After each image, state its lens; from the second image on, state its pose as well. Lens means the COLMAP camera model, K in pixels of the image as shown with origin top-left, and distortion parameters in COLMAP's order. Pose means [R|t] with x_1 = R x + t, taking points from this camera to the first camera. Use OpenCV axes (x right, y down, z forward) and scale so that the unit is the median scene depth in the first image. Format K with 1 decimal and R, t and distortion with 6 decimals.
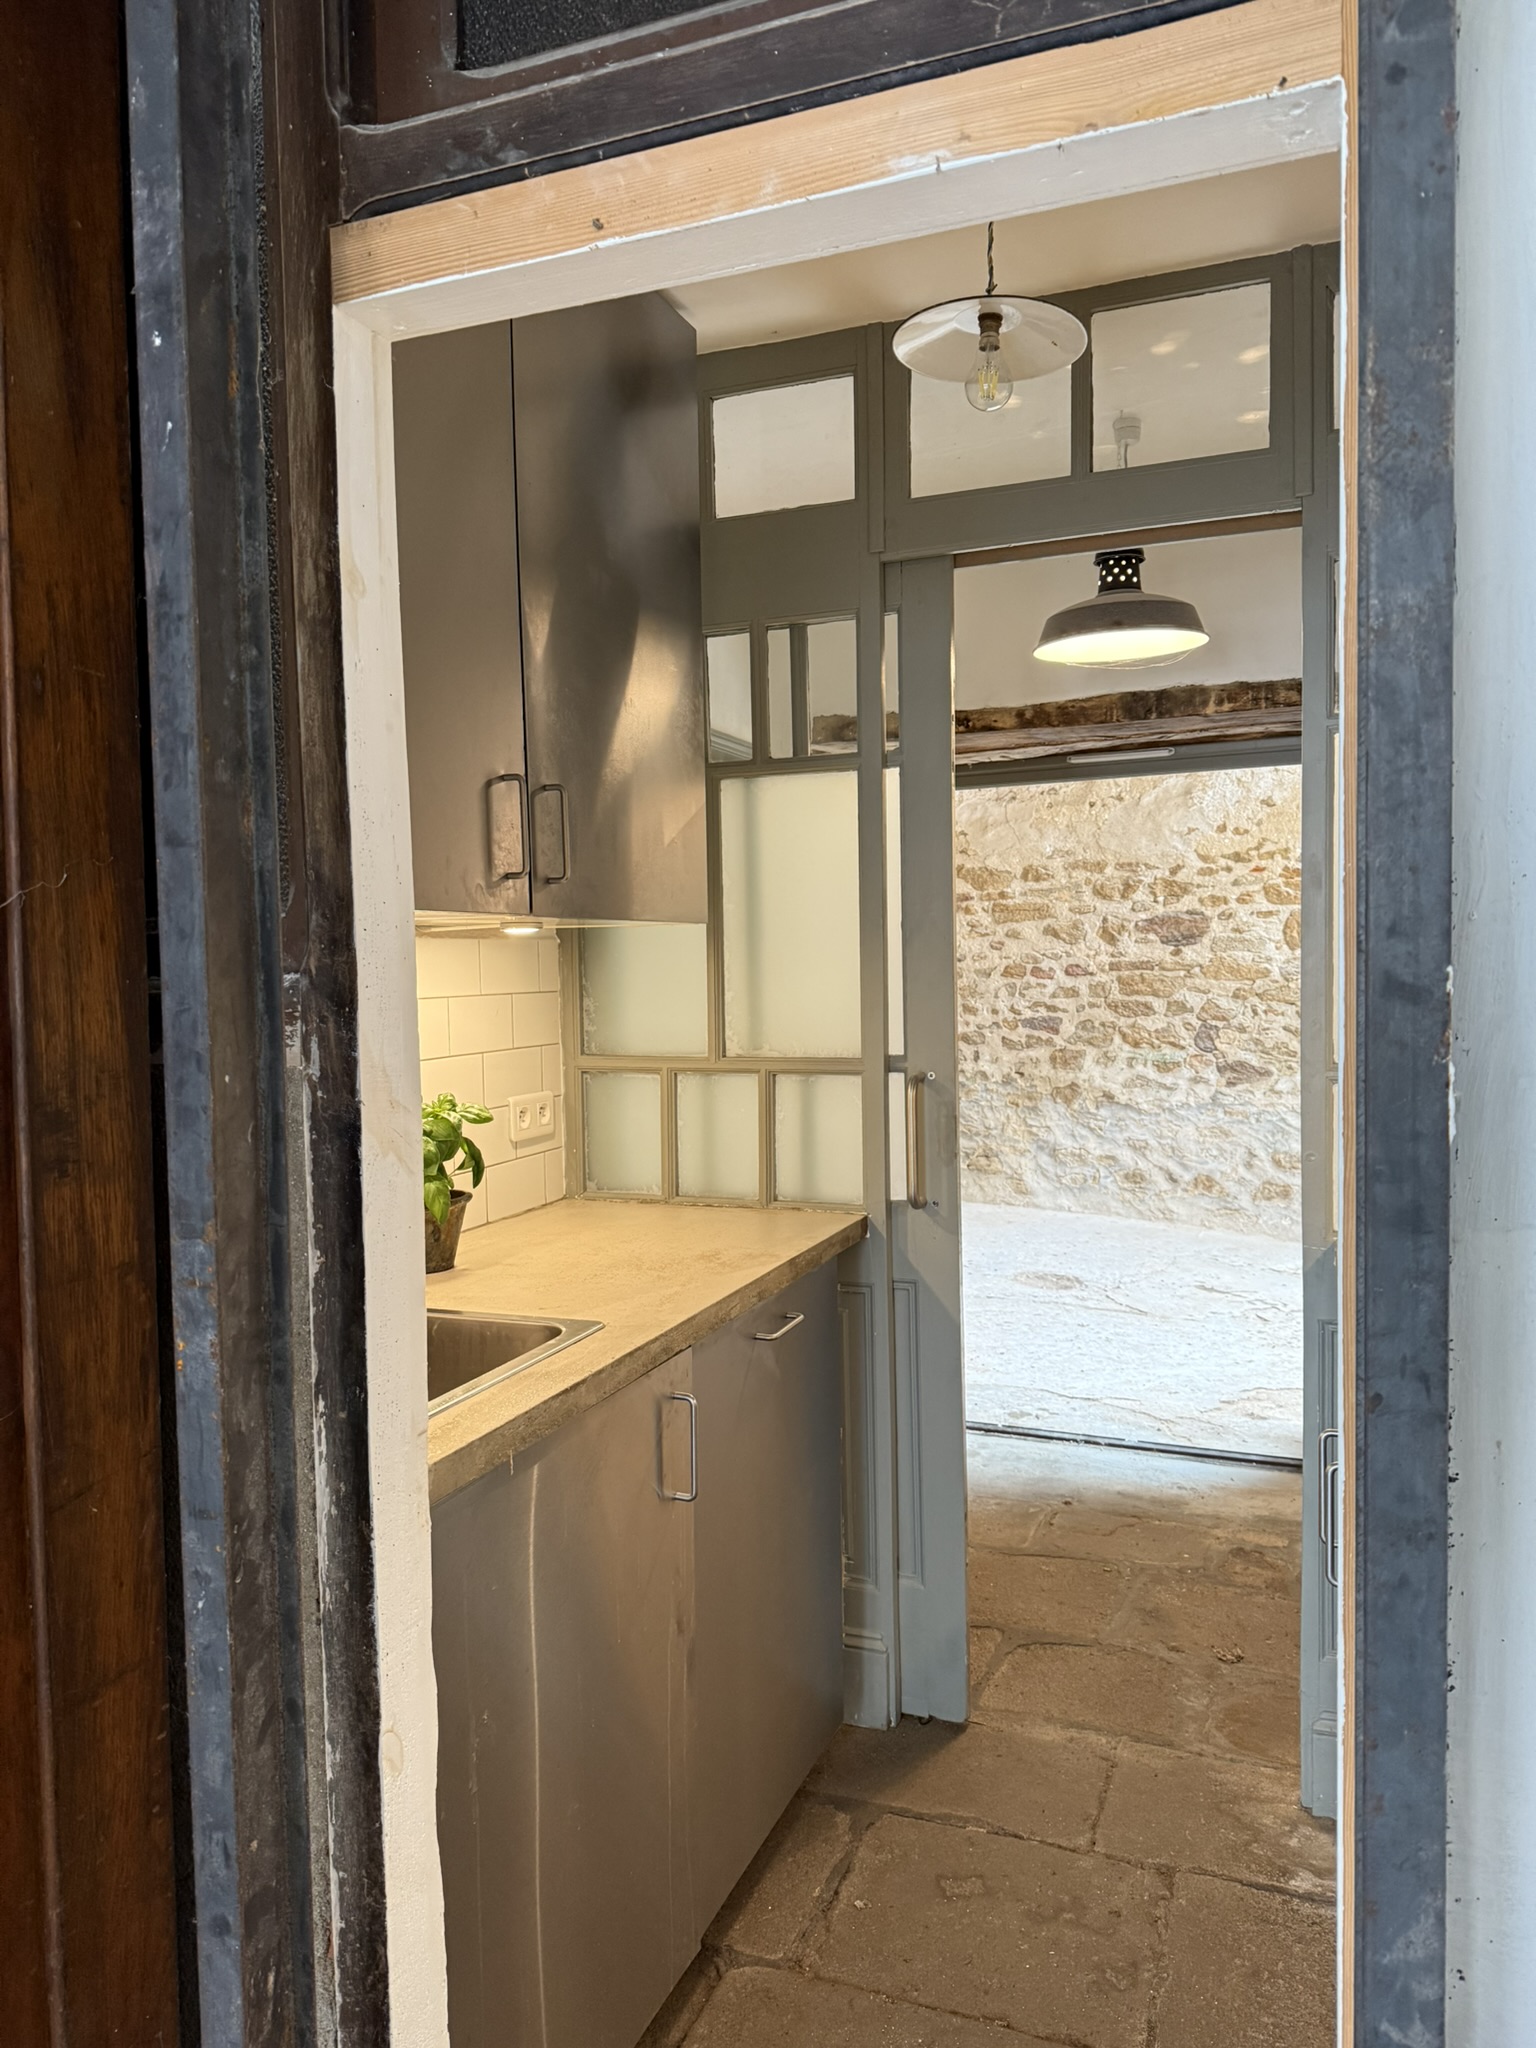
lens RADIAL K [[1445.3, 0, 761.1], [0, 1445.3, 1021.6], [0, 0, 1]] dist [0.048966, -0.046917]
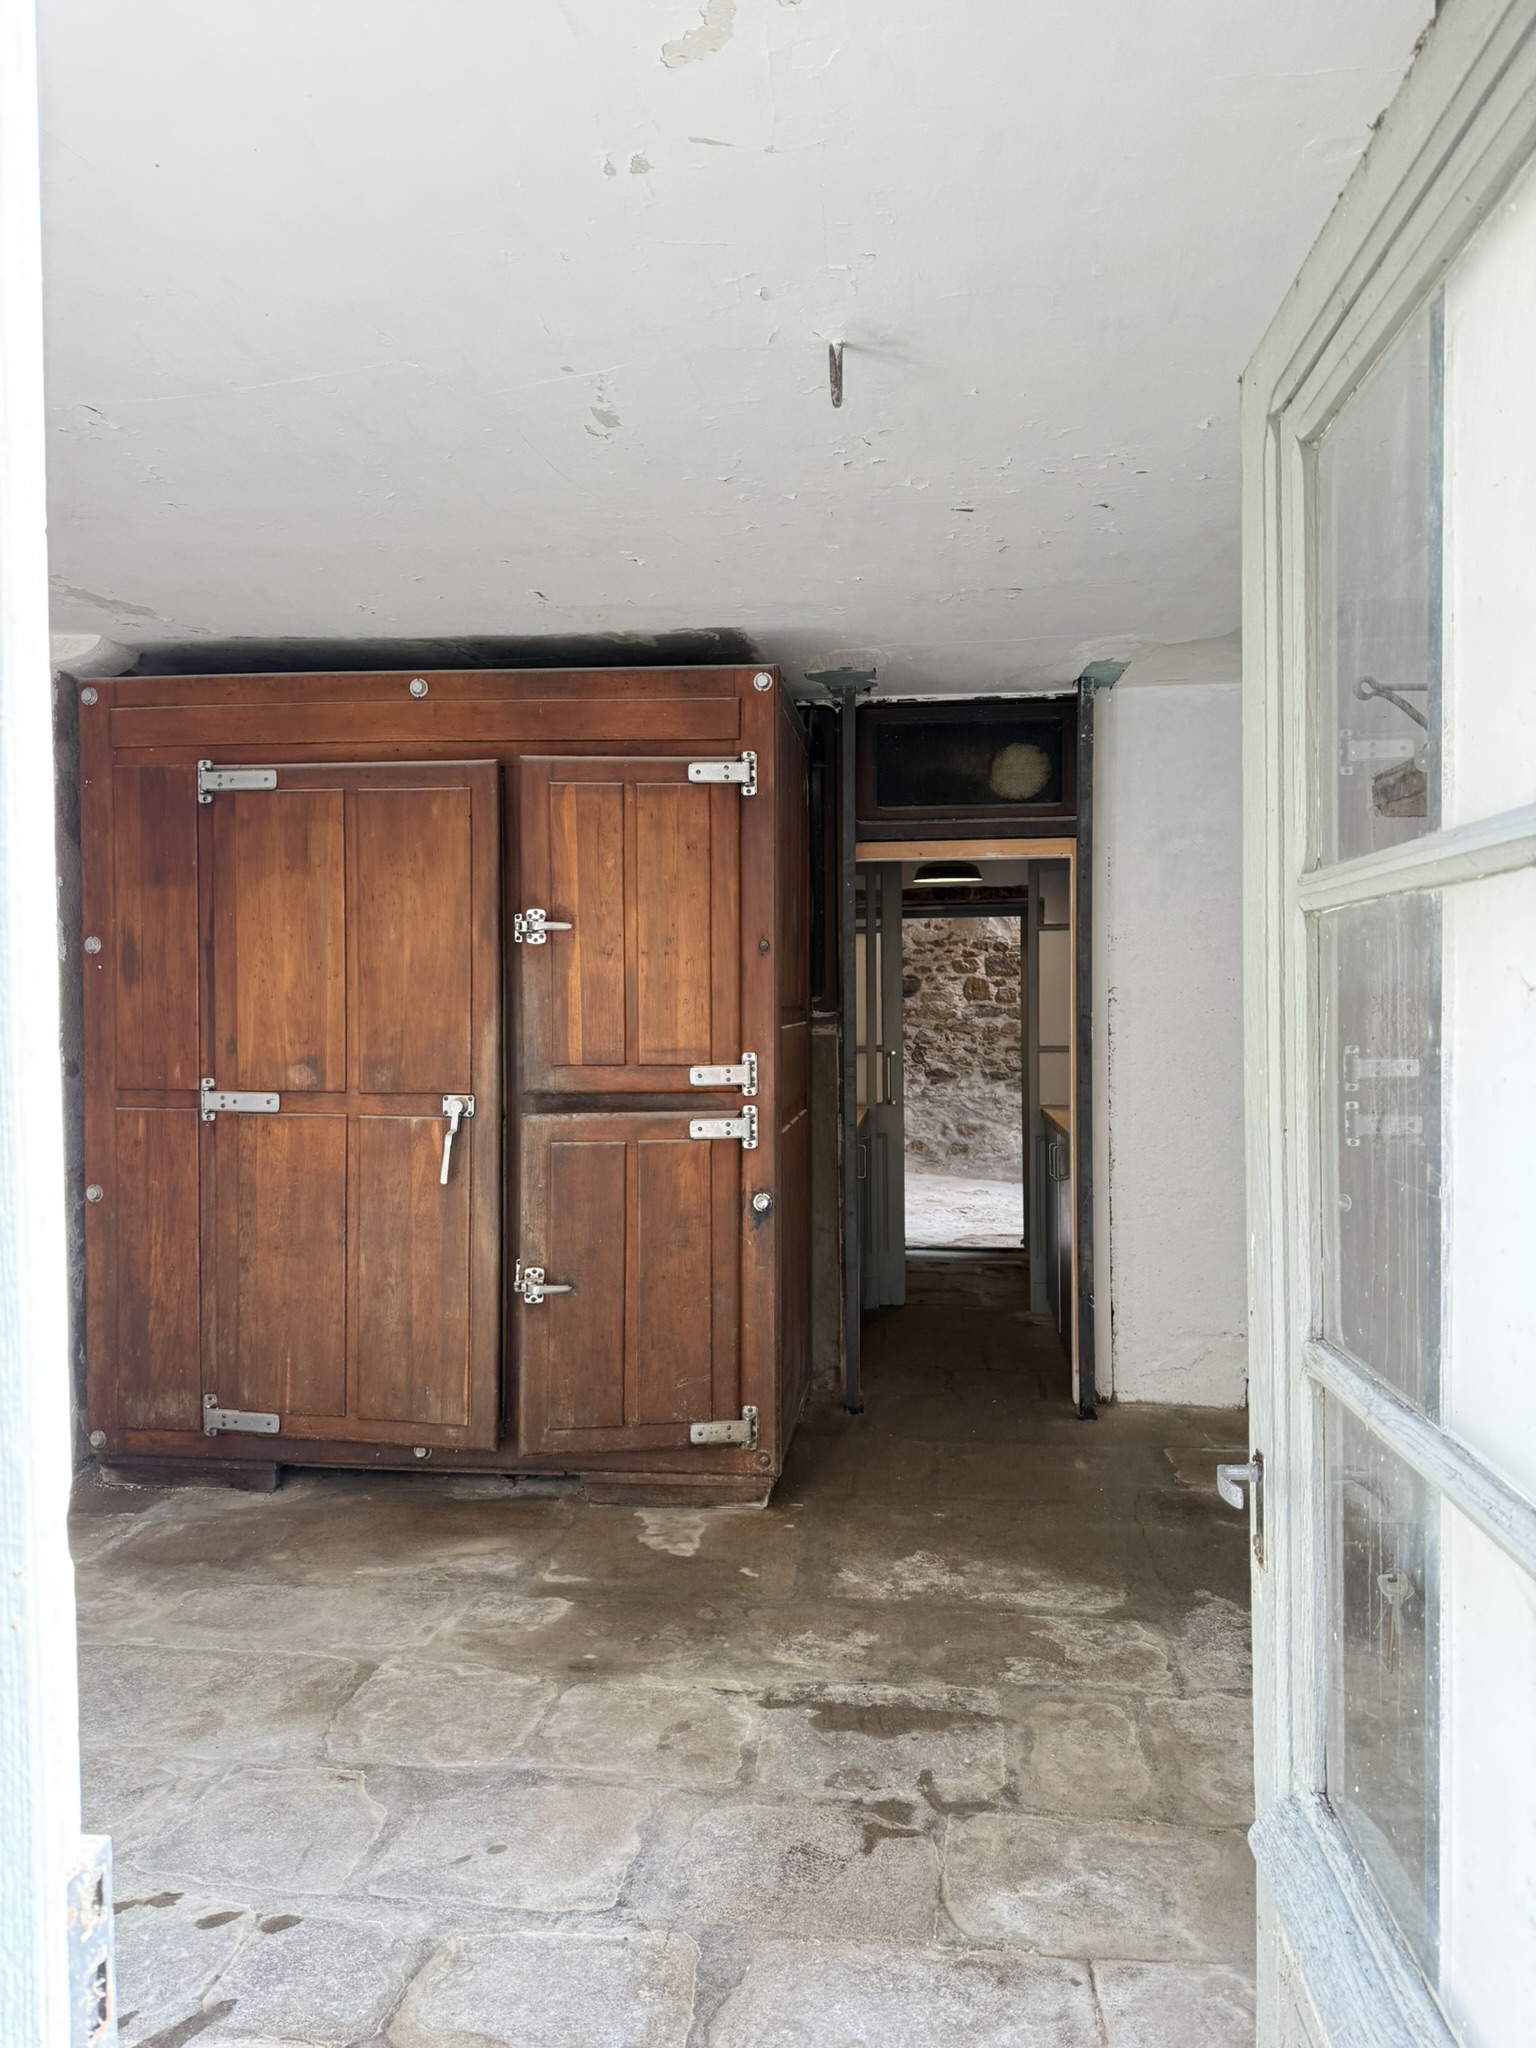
lens RADIAL K [[1445.3, 0, 771.2], [0, 1445.3, 1019.0], [0, 0, 1]] dist [0.048966, -0.046917]
pose [[0.965216, 0.006550, 0.261371, -0.272462], [0.001200, 0.999565, -0.029482, 0.018766], [-0.261451, 0.028770, 0.964788, -0.508902]]
